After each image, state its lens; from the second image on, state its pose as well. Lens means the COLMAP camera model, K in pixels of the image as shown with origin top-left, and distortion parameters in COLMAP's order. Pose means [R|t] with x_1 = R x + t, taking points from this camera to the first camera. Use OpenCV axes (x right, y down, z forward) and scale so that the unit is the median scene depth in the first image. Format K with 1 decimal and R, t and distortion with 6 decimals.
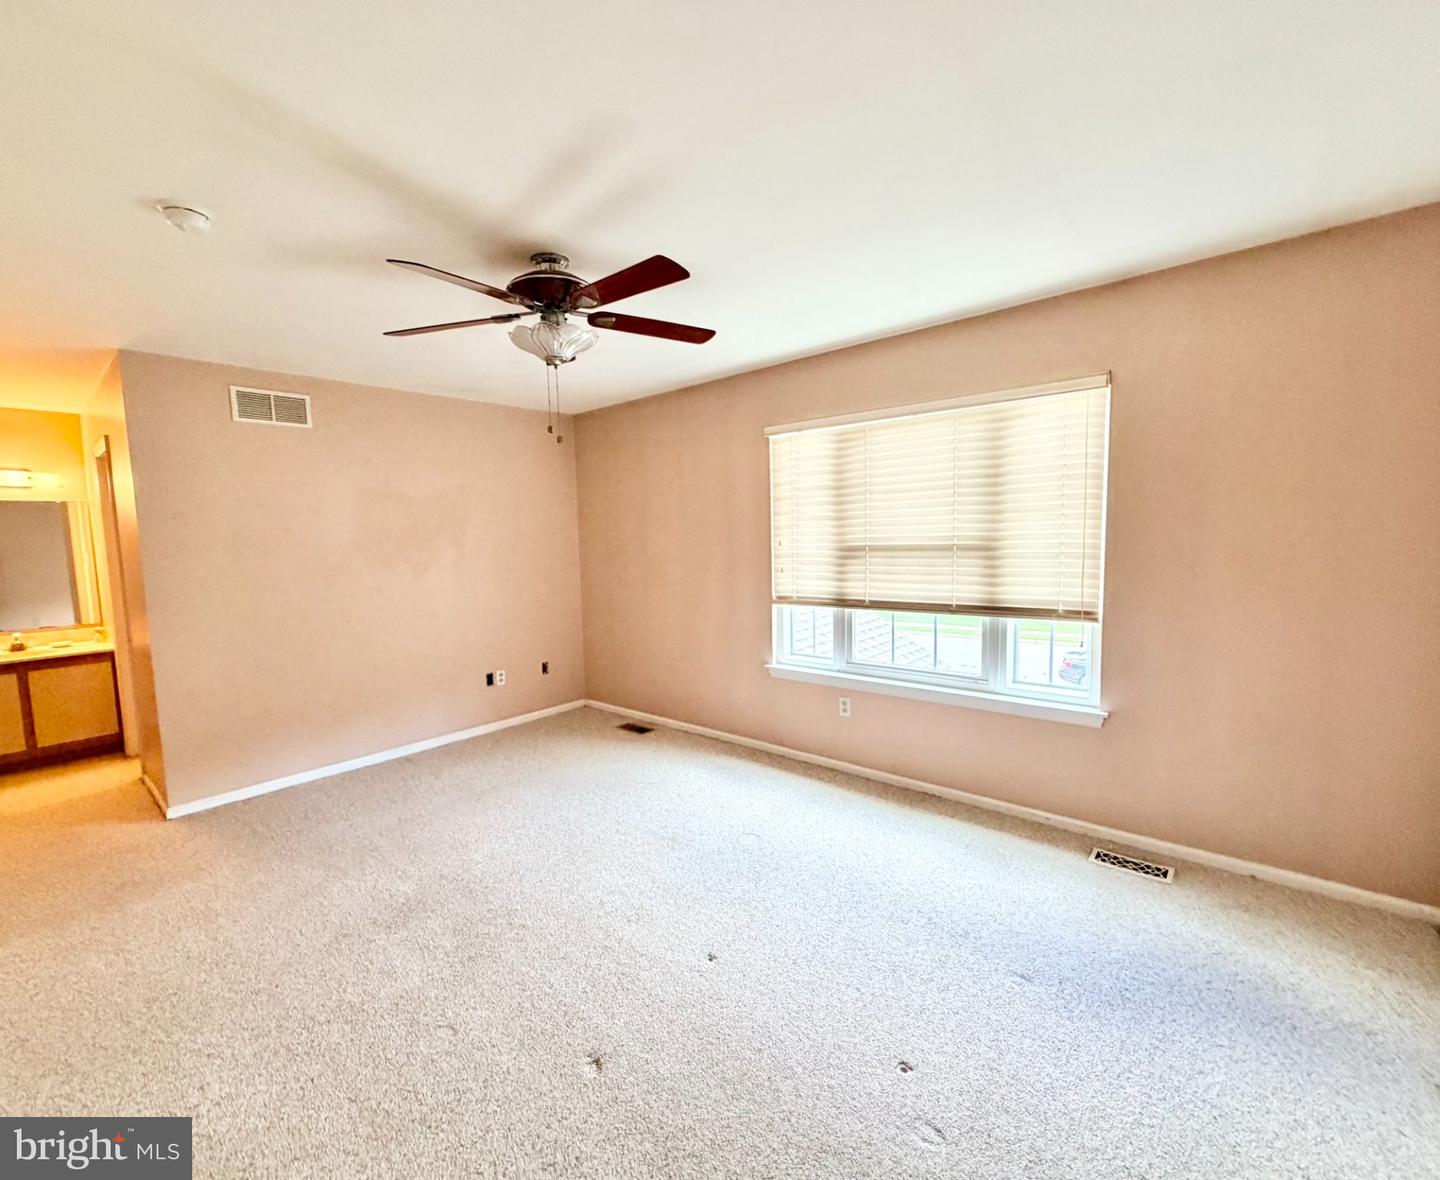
lens RADIAL K [[654.2, 0, 716.9], [0, 654.2, 595.4], [0, 0, 1]] dist [0.000942, 0.000242]
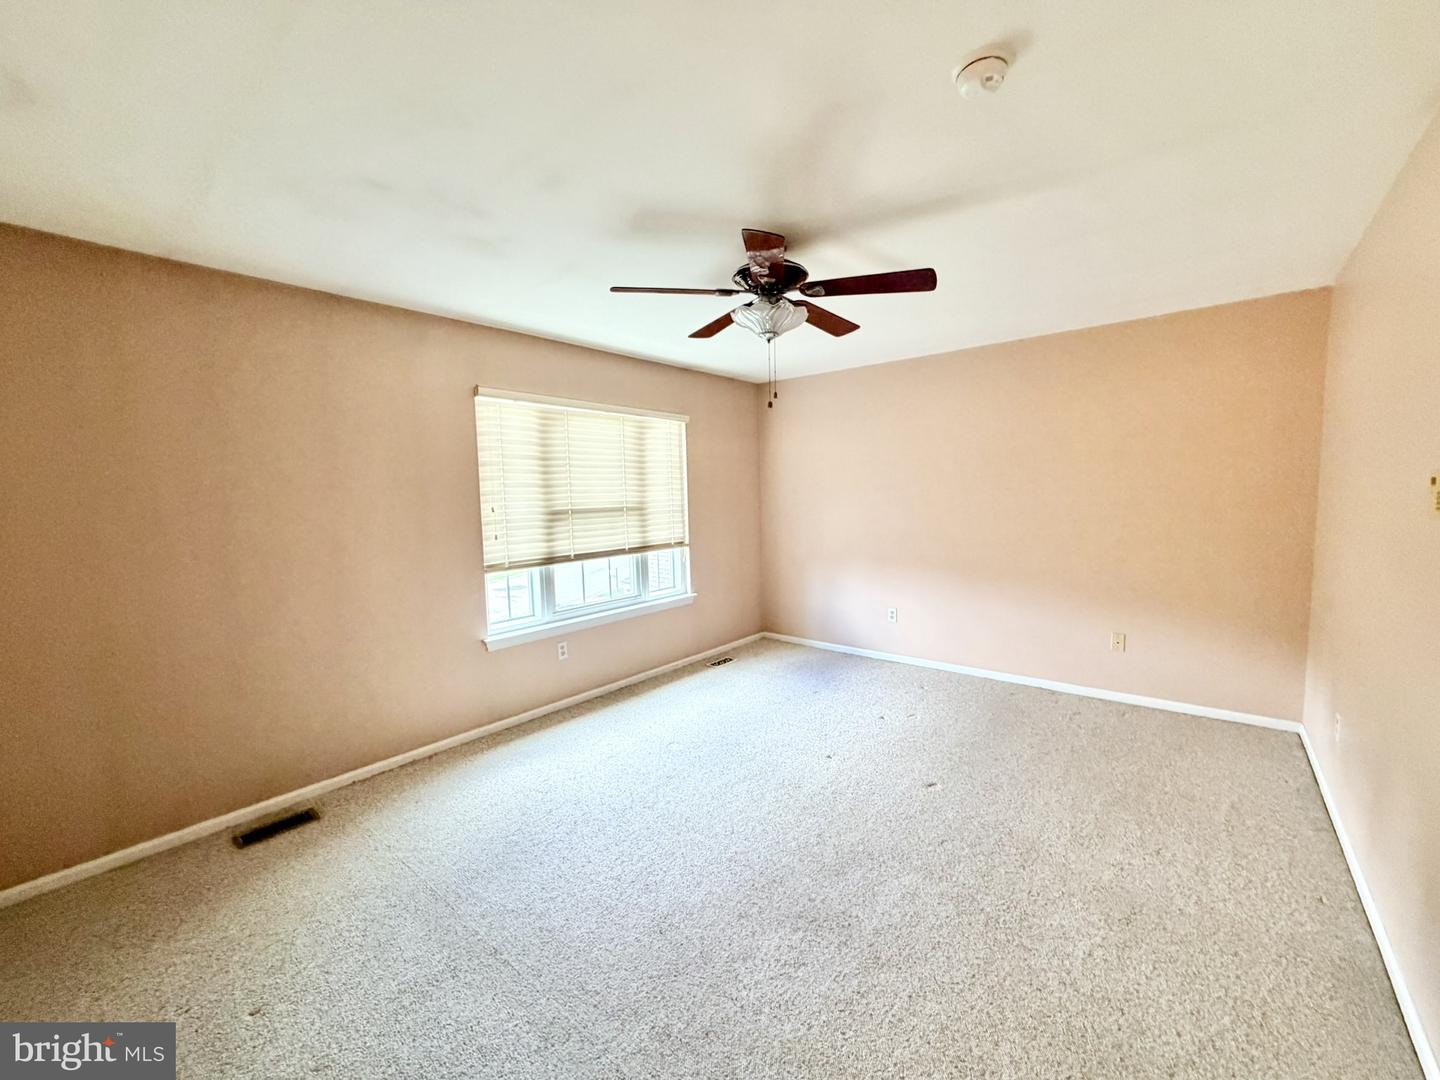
lens RADIAL K [[572.7, 0, 714.7], [0, 572.7, 539.8], [0, 0, 1]] dist [-0.000193, 0.000167]
pose [[-0.029458, -0.053927, 0.998110, -0.806071], [0.119092, 0.991242, 0.057070, -0.047389], [-0.992446, 0.120548, -0.022777, 0.740191]]
